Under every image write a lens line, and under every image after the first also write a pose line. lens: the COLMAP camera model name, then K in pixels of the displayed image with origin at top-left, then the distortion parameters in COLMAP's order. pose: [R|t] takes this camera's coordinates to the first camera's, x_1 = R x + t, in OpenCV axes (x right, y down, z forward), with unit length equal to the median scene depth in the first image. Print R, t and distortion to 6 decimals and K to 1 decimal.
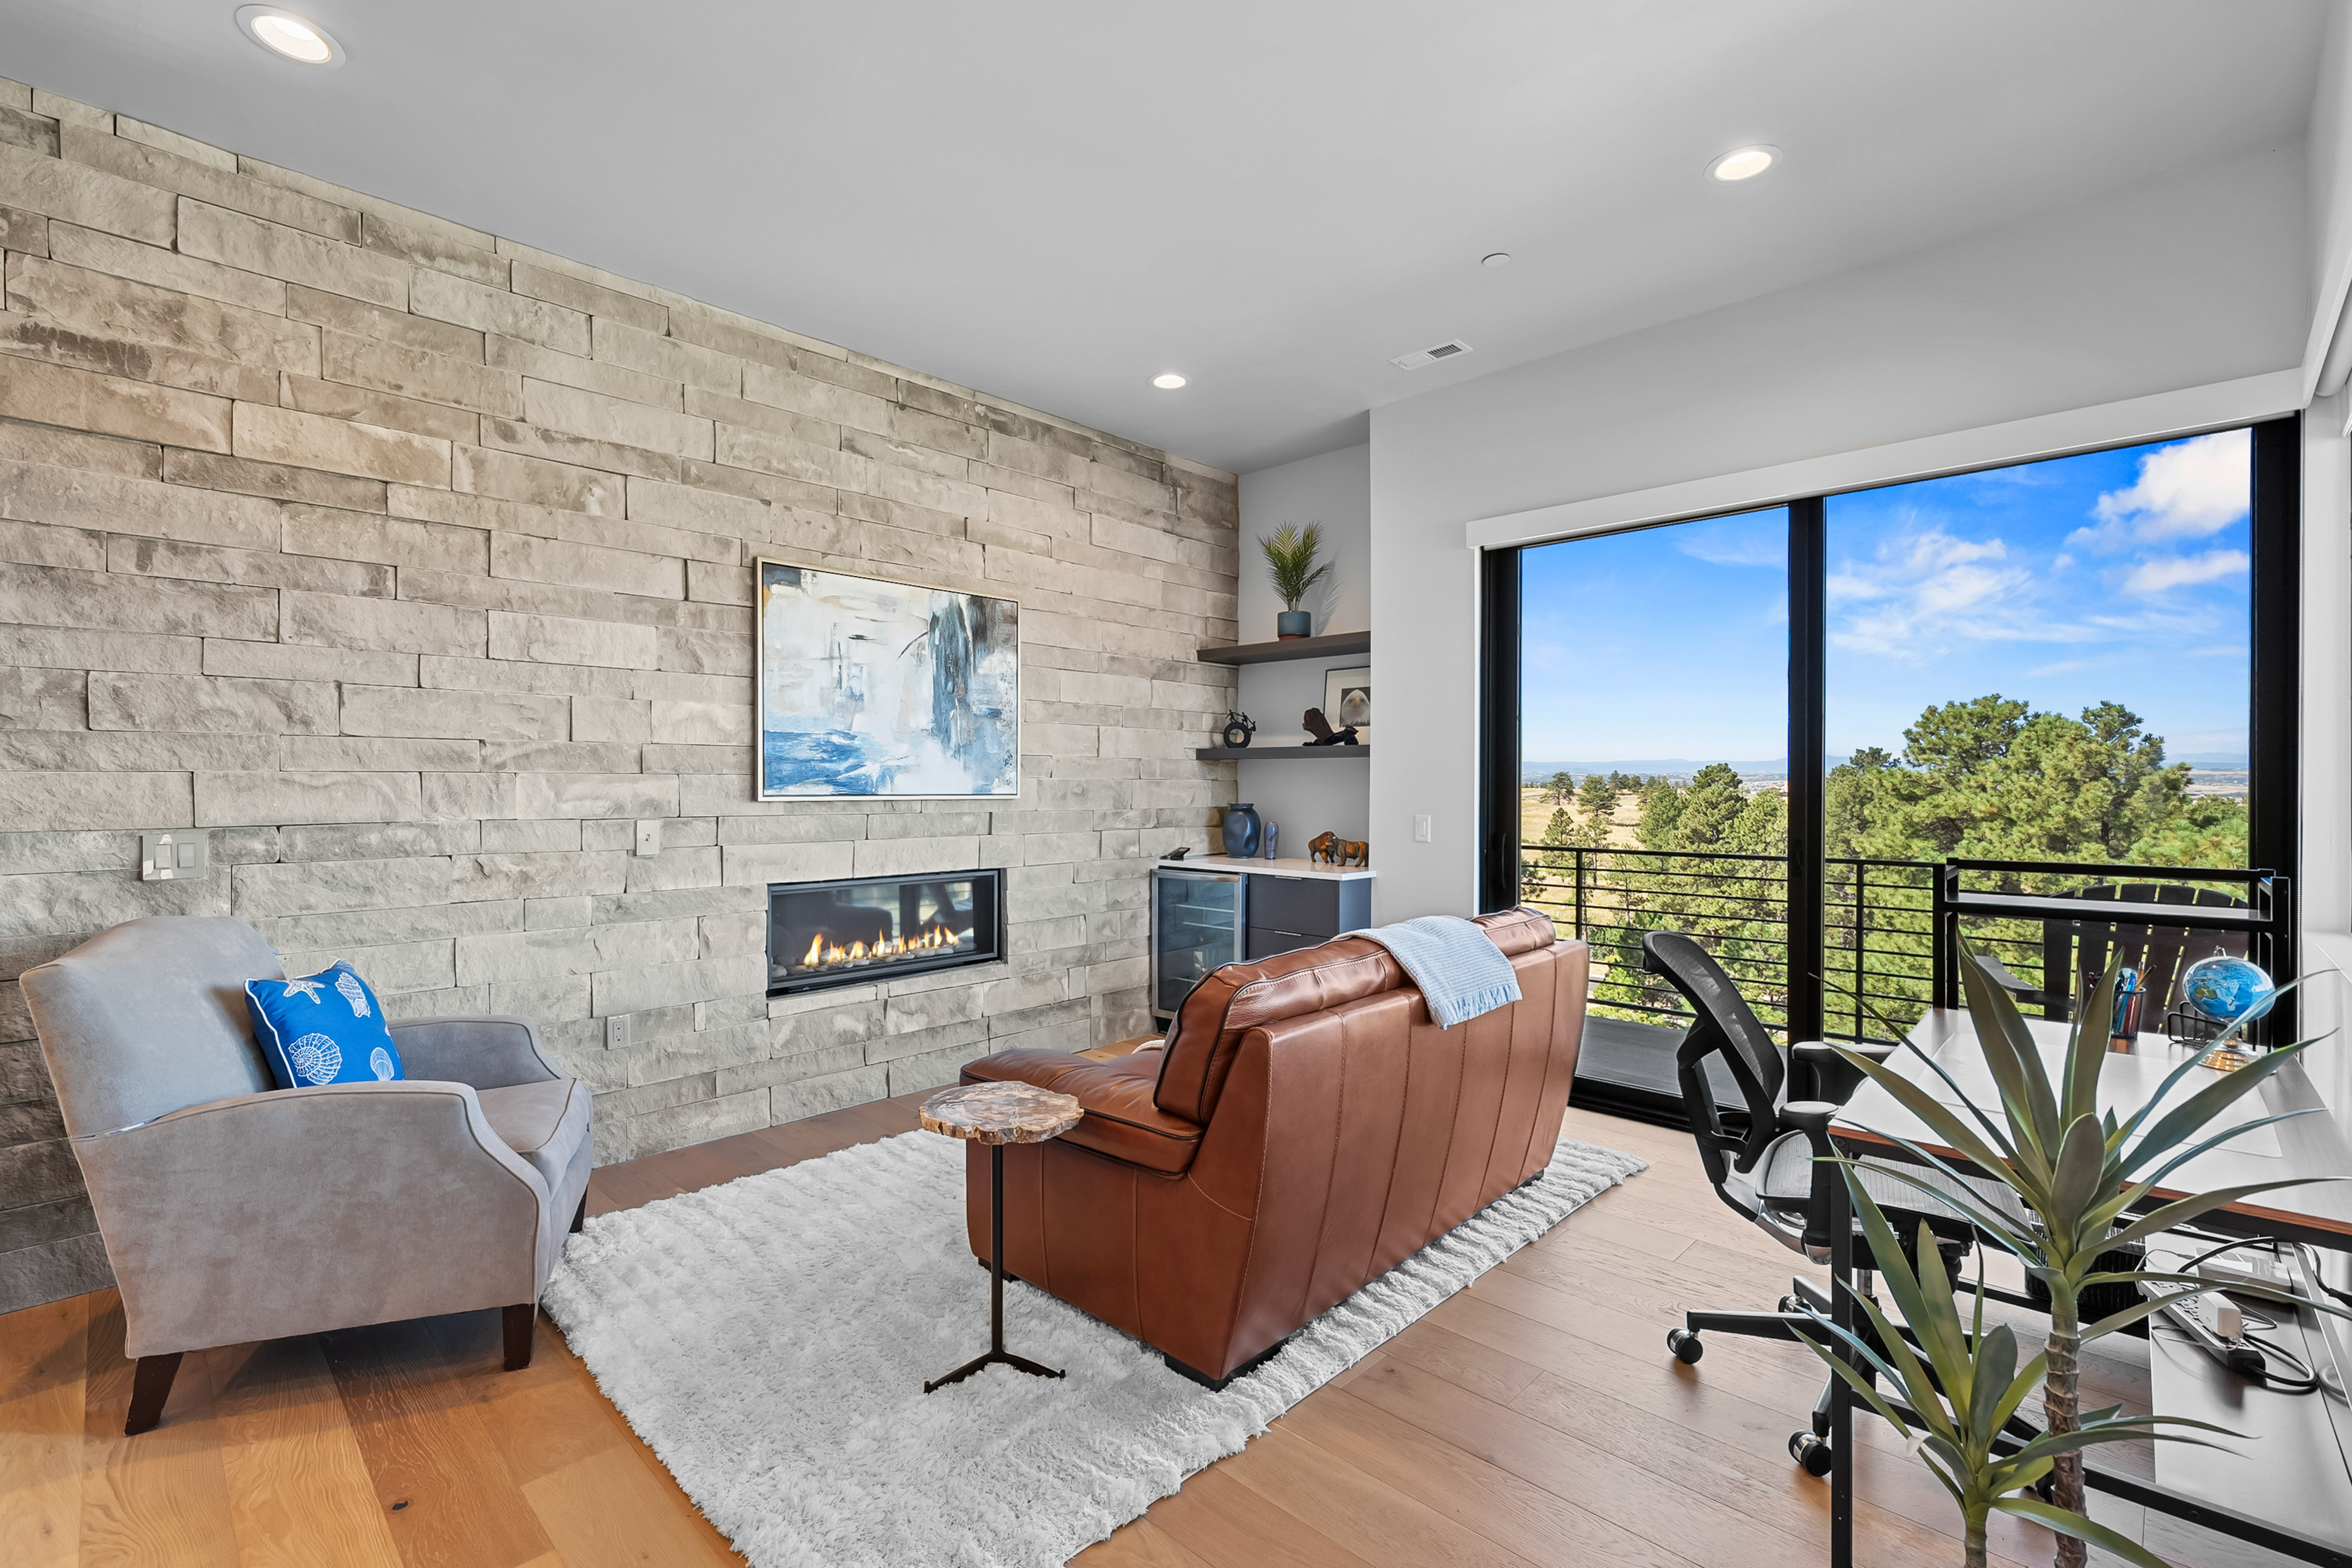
lens RADIAL K [[1042.9, 0, 1176.0], [0, 1042.9, 784.0], [0, 0, 1]] dist [-0.000706, 0.000257]
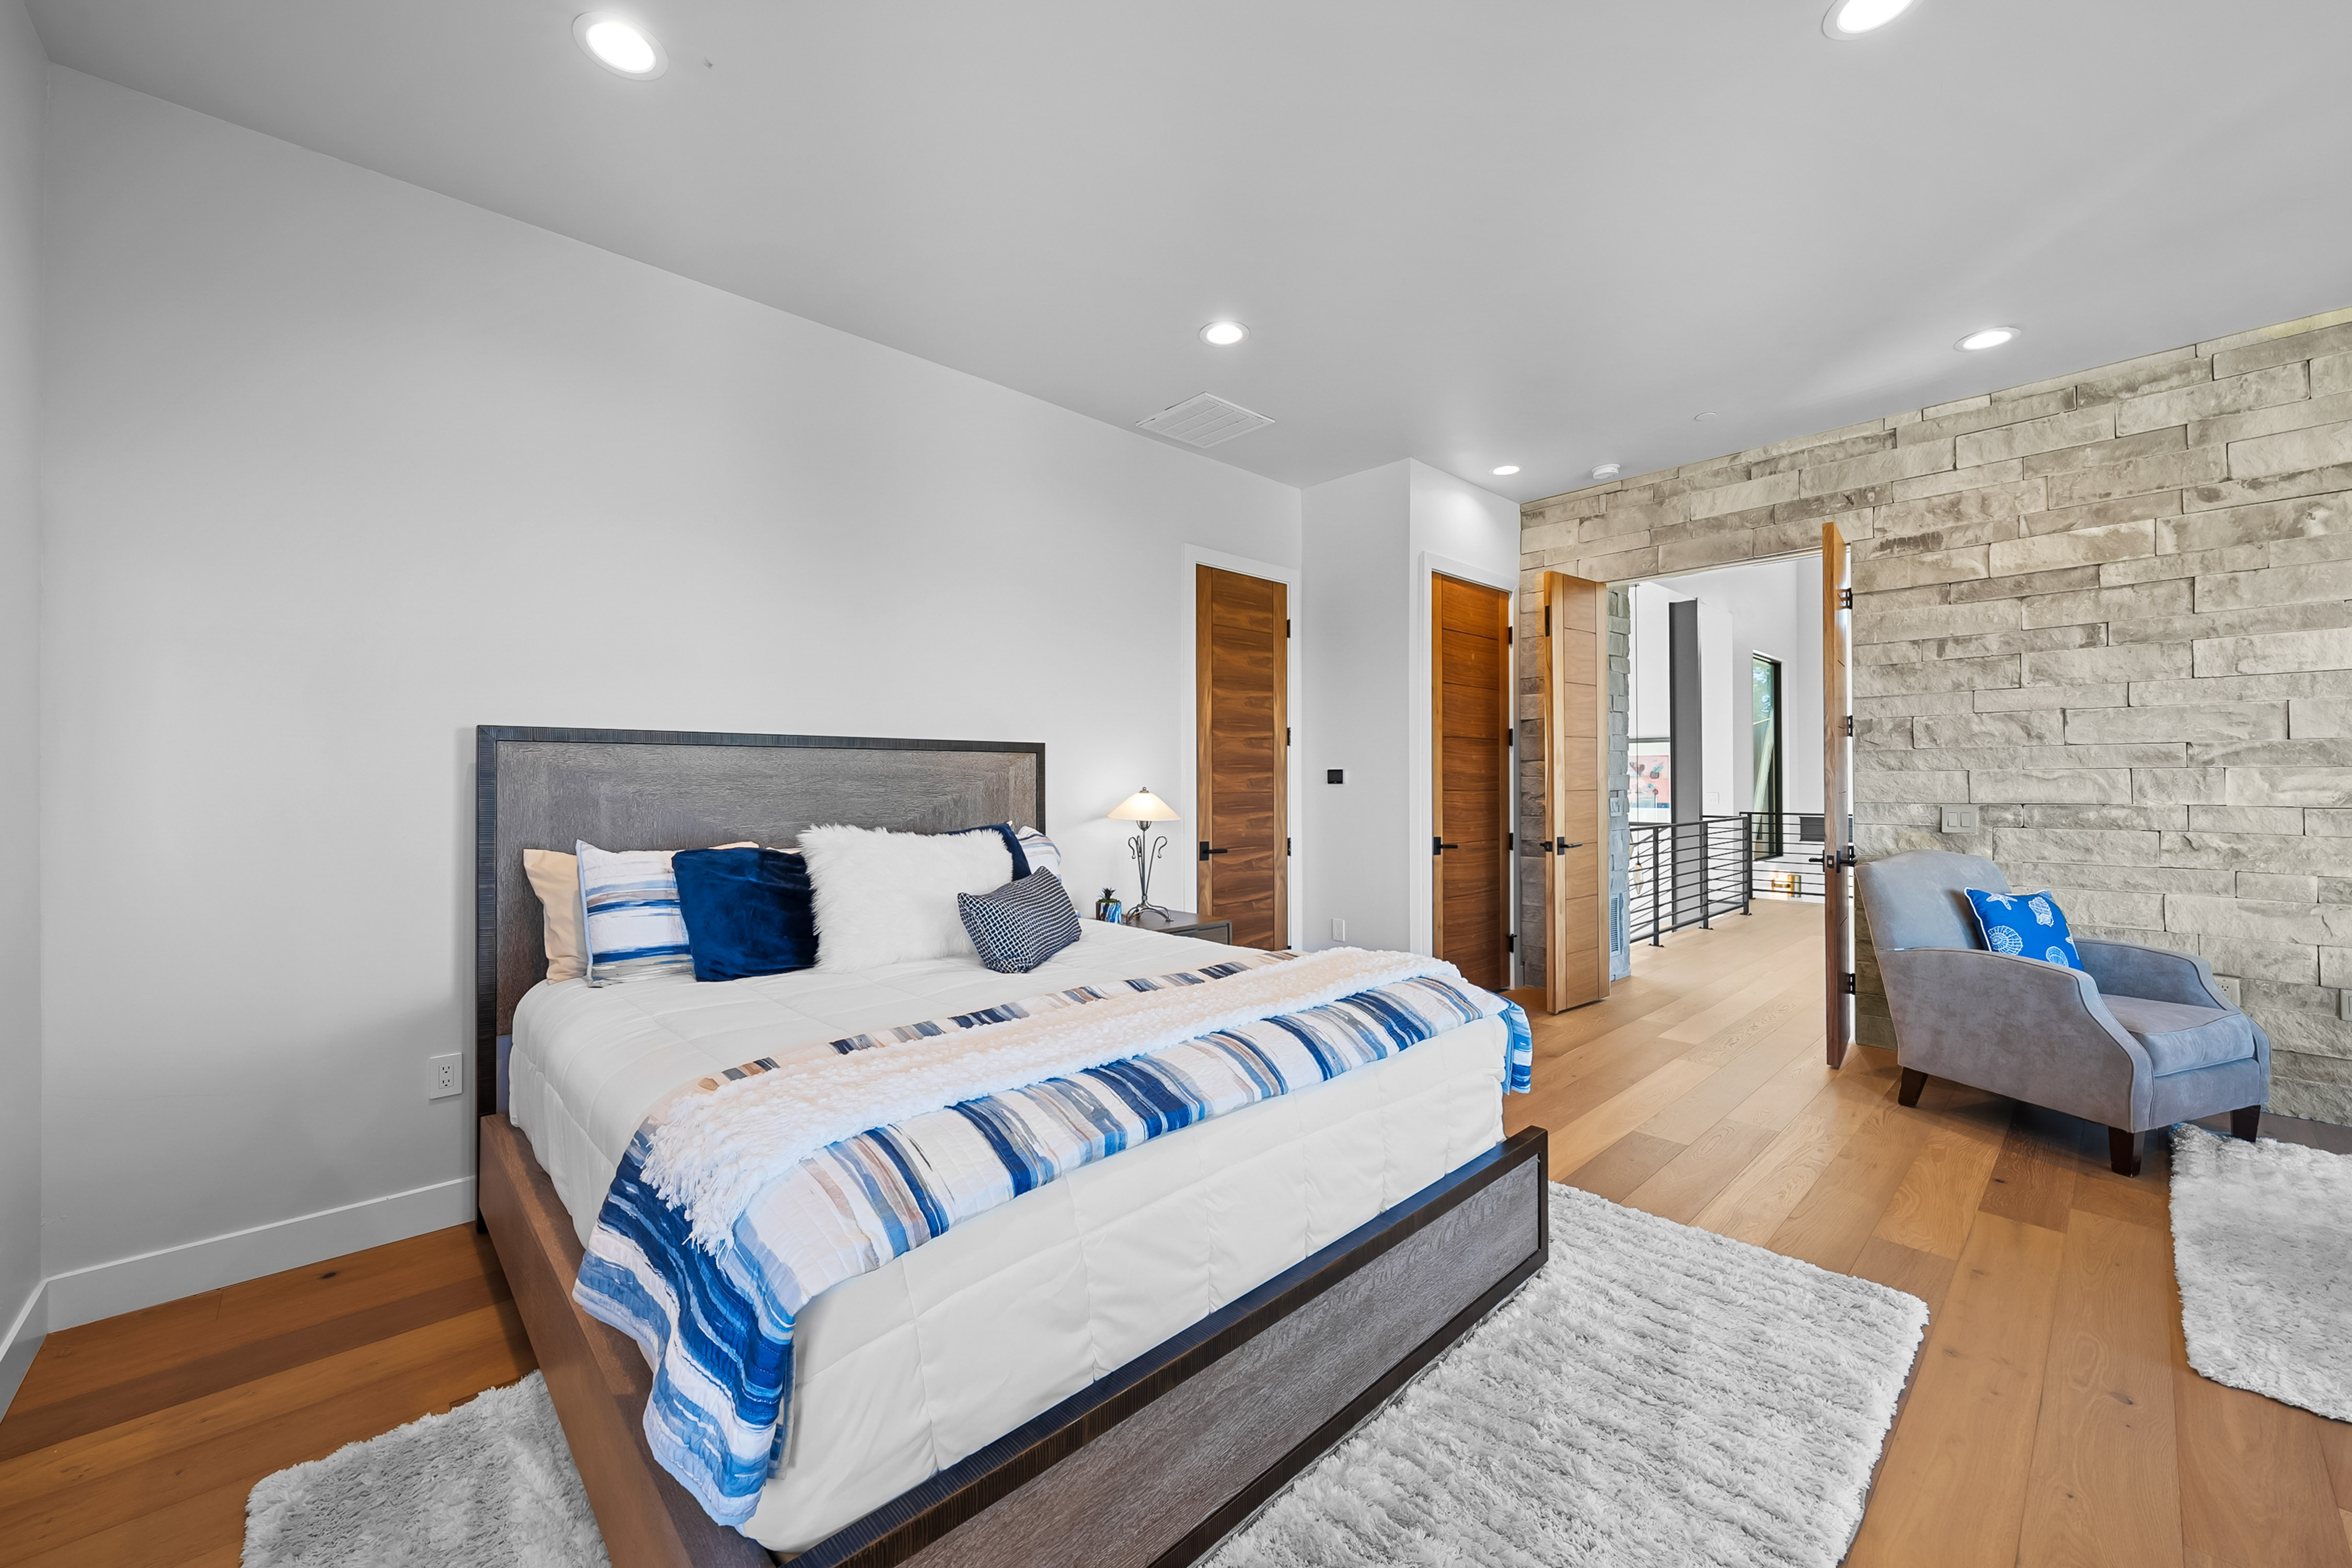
lens RADIAL K [[899.6, 0, 1171.4], [0, 899.6, 769.5], [0, 0, 1]] dist [0.000884, 0.000243]
pose [[-0.048177, -0.014192, -0.998738, 0.534709], [0.002069, 0.999895, -0.014308, 0.004521], [0.998837, -0.002756, -0.048142, -0.207438]]
